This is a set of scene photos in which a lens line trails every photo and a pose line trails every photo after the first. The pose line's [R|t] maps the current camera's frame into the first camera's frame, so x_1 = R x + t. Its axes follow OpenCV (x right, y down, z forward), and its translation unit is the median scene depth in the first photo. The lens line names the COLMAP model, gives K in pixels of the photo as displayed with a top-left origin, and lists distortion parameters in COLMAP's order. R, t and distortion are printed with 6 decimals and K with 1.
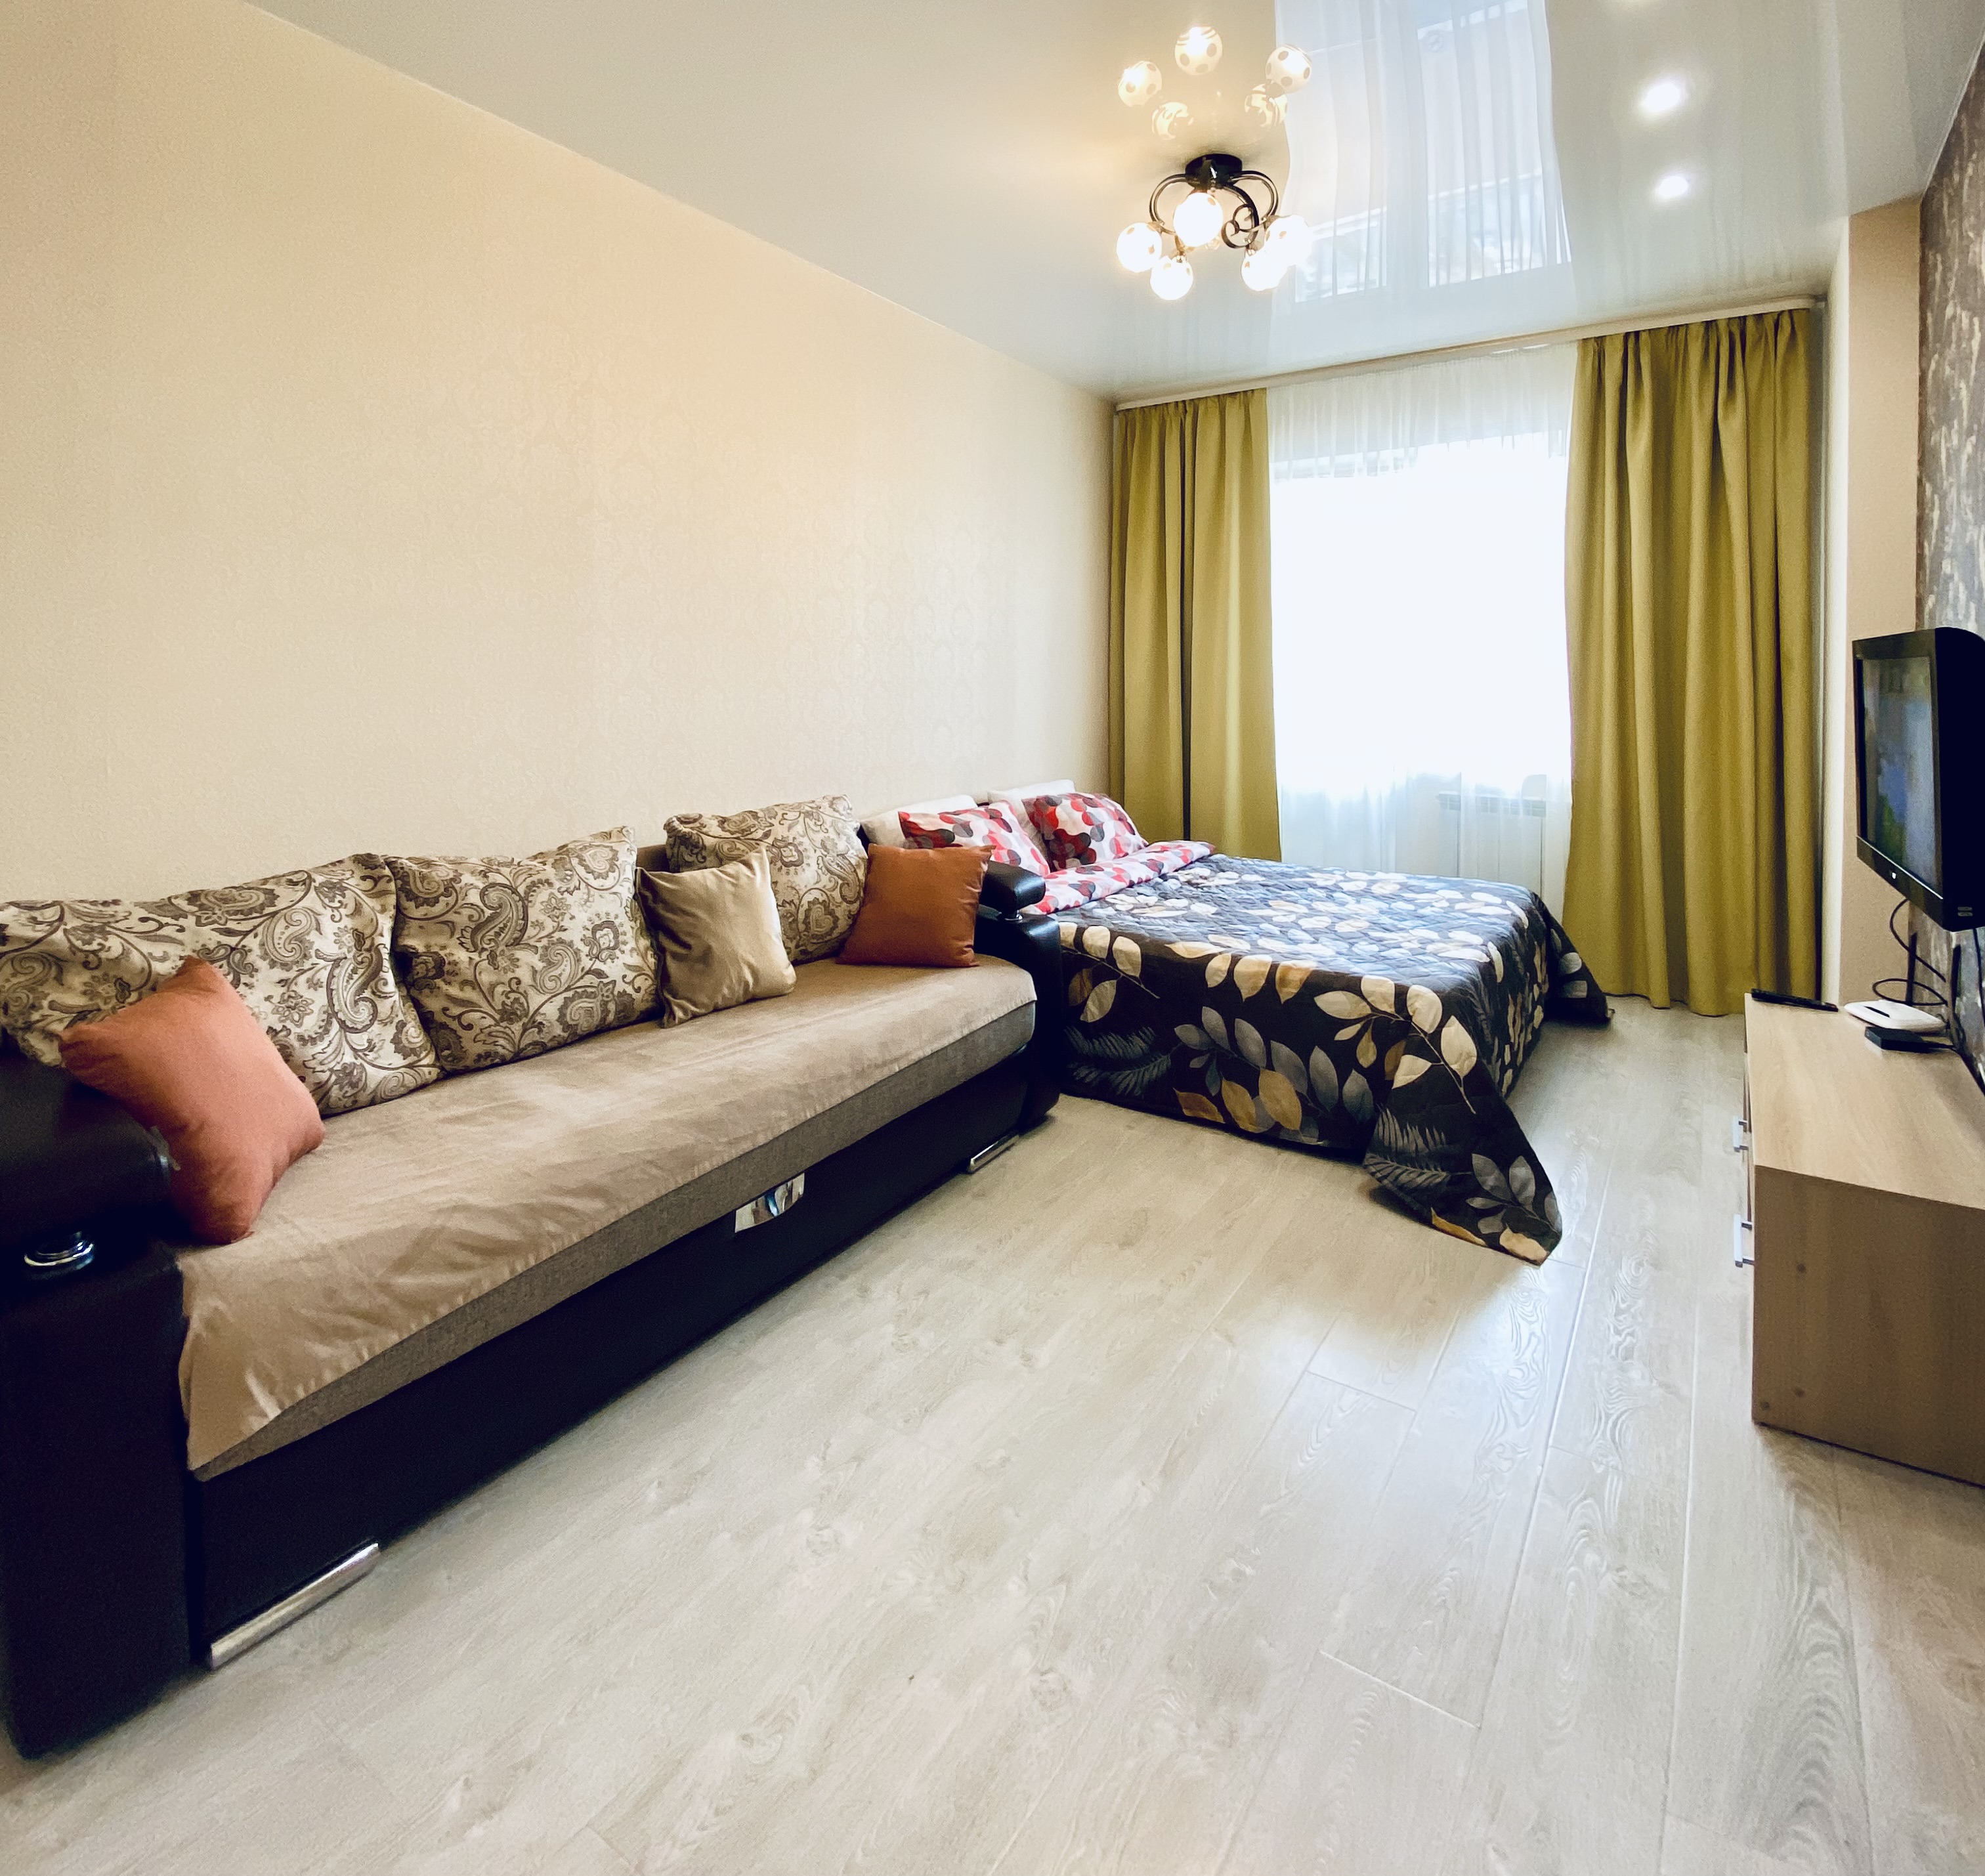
lens RADIAL K [[1042.3, 0, 992.5], [0, 1042.3, 938.0], [0, 0, 1]] dist [0.000522, 0.000486]
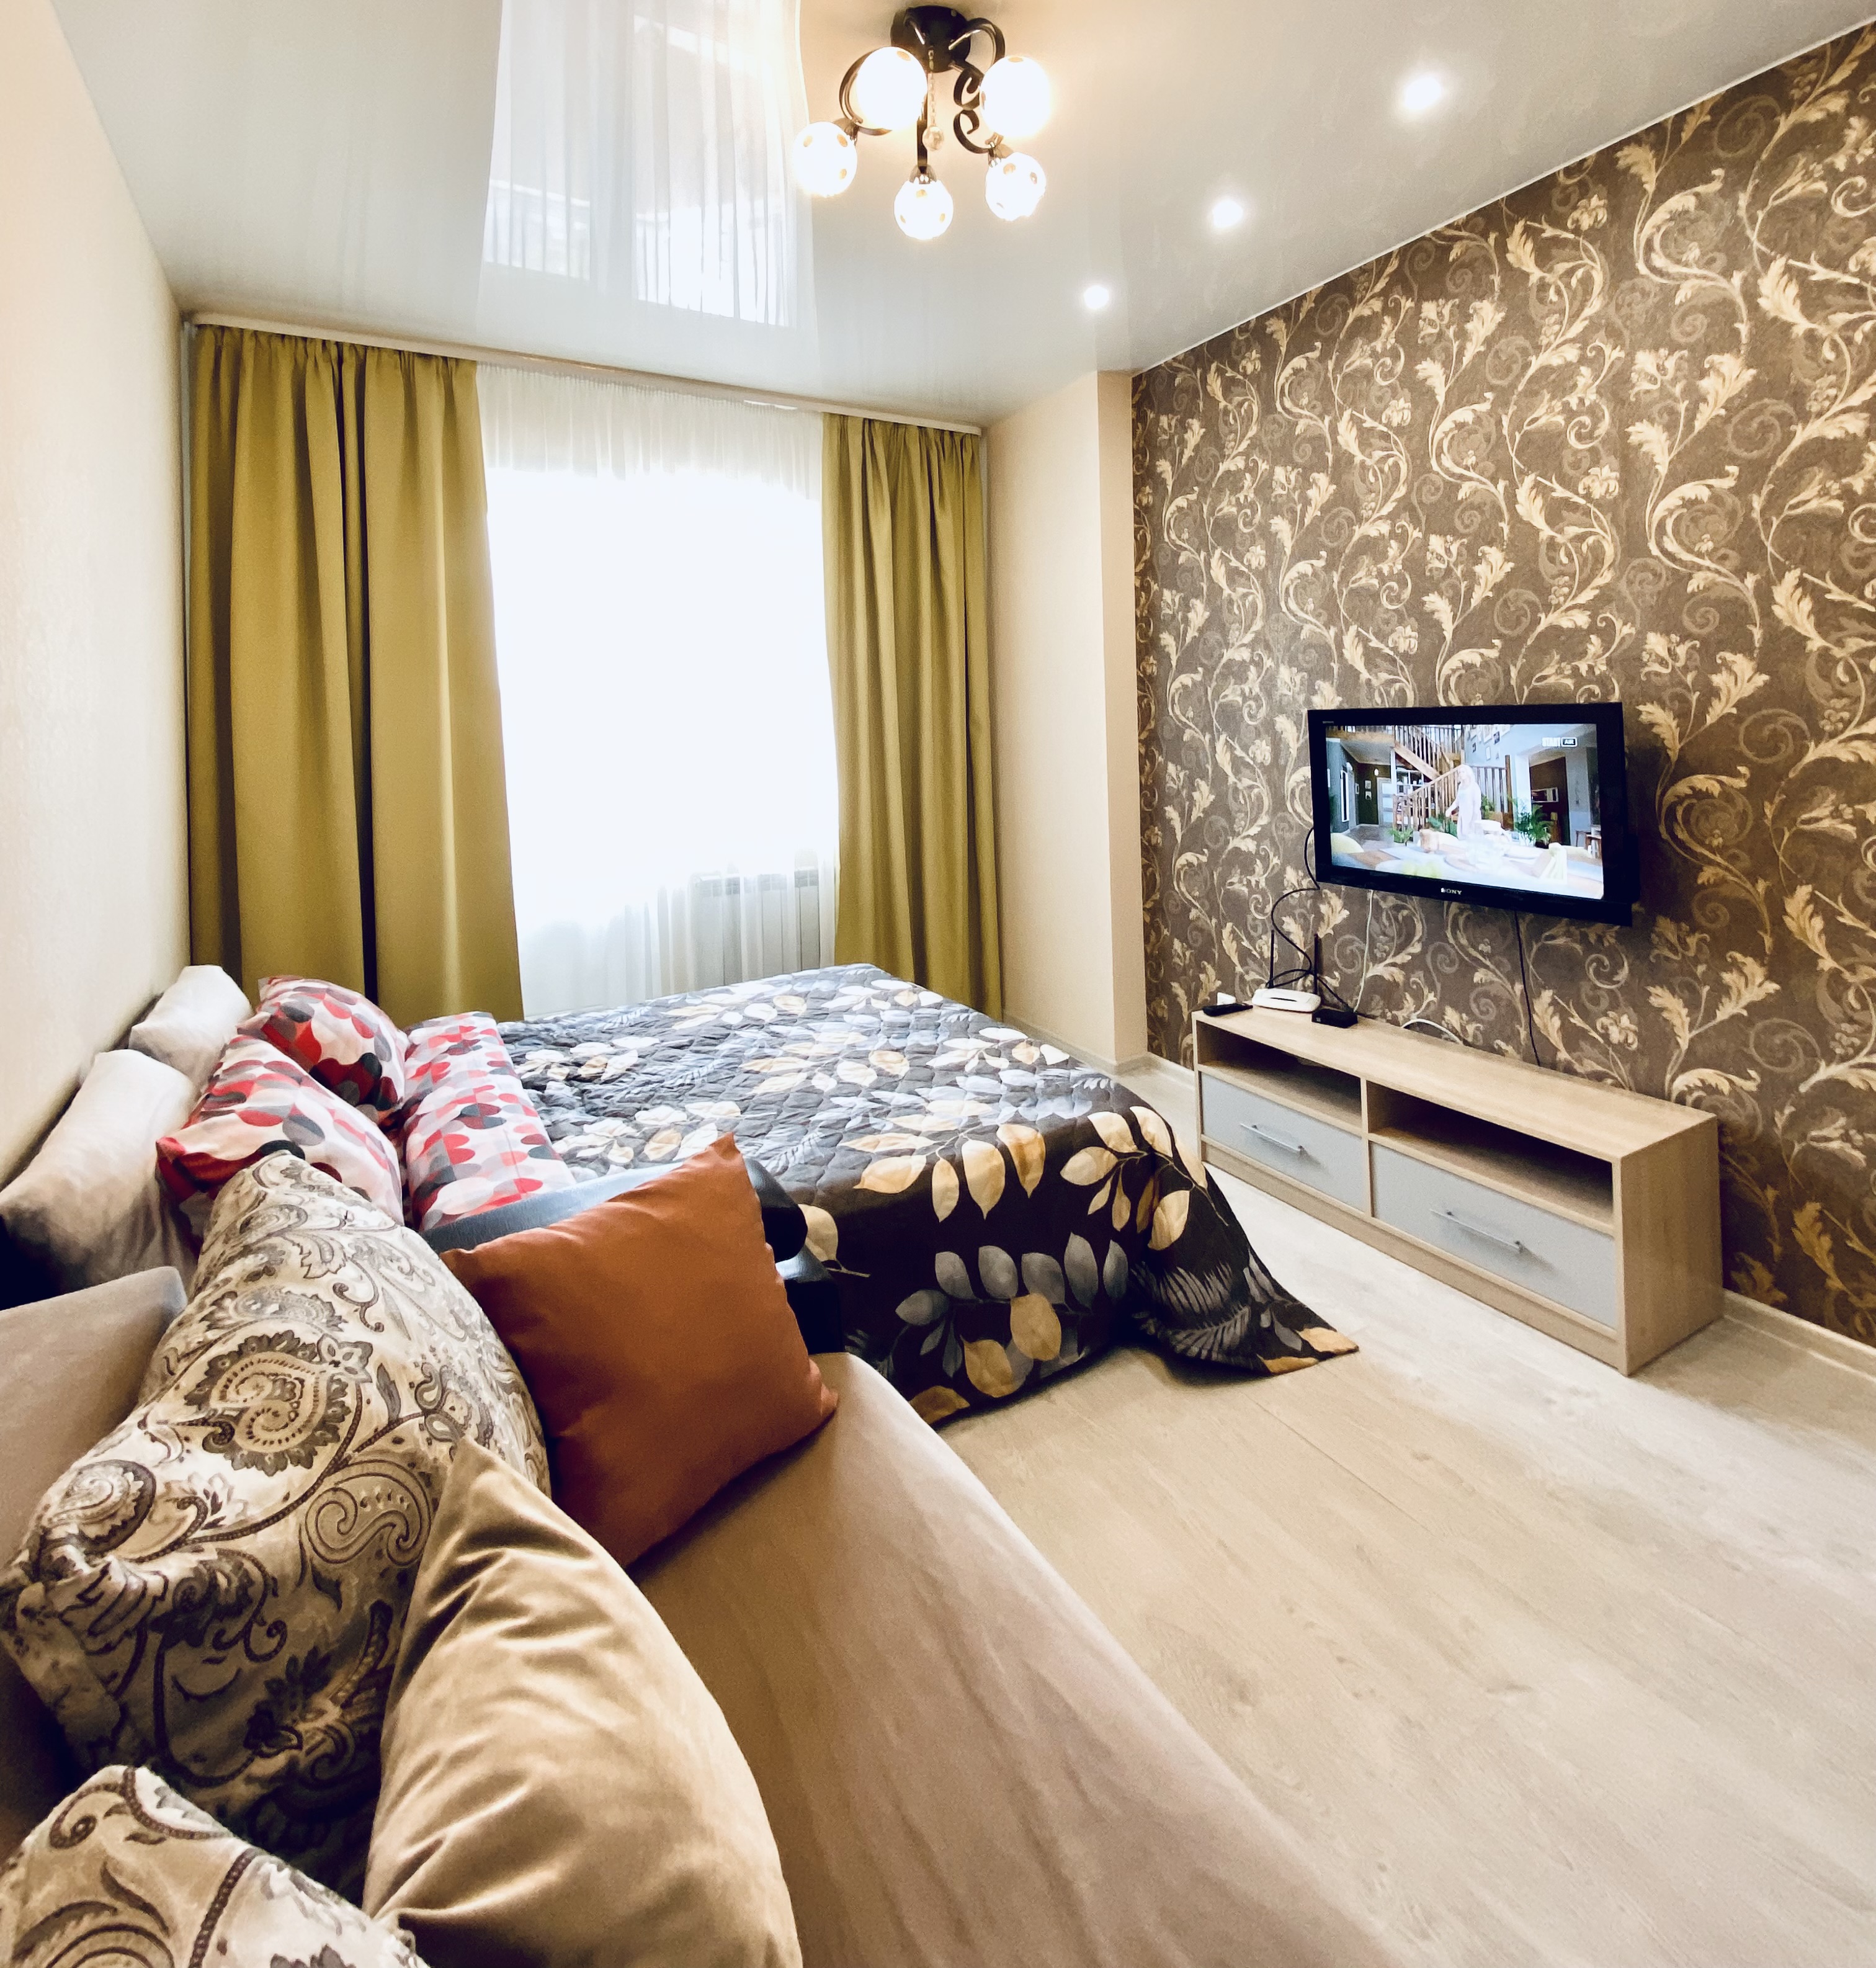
lens RADIAL K [[1033.3, 0, 942.9], [0, 1033.3, 843.0], [0, 0, 1]] dist [0.000522, 0.000486]
pose [[0.438675, -0.115184, 0.891233, -0.347339], [0.249241, 0.968438, 0.002483, -0.186099], [-0.863390, 0.221043, 0.453538, 0.652611]]
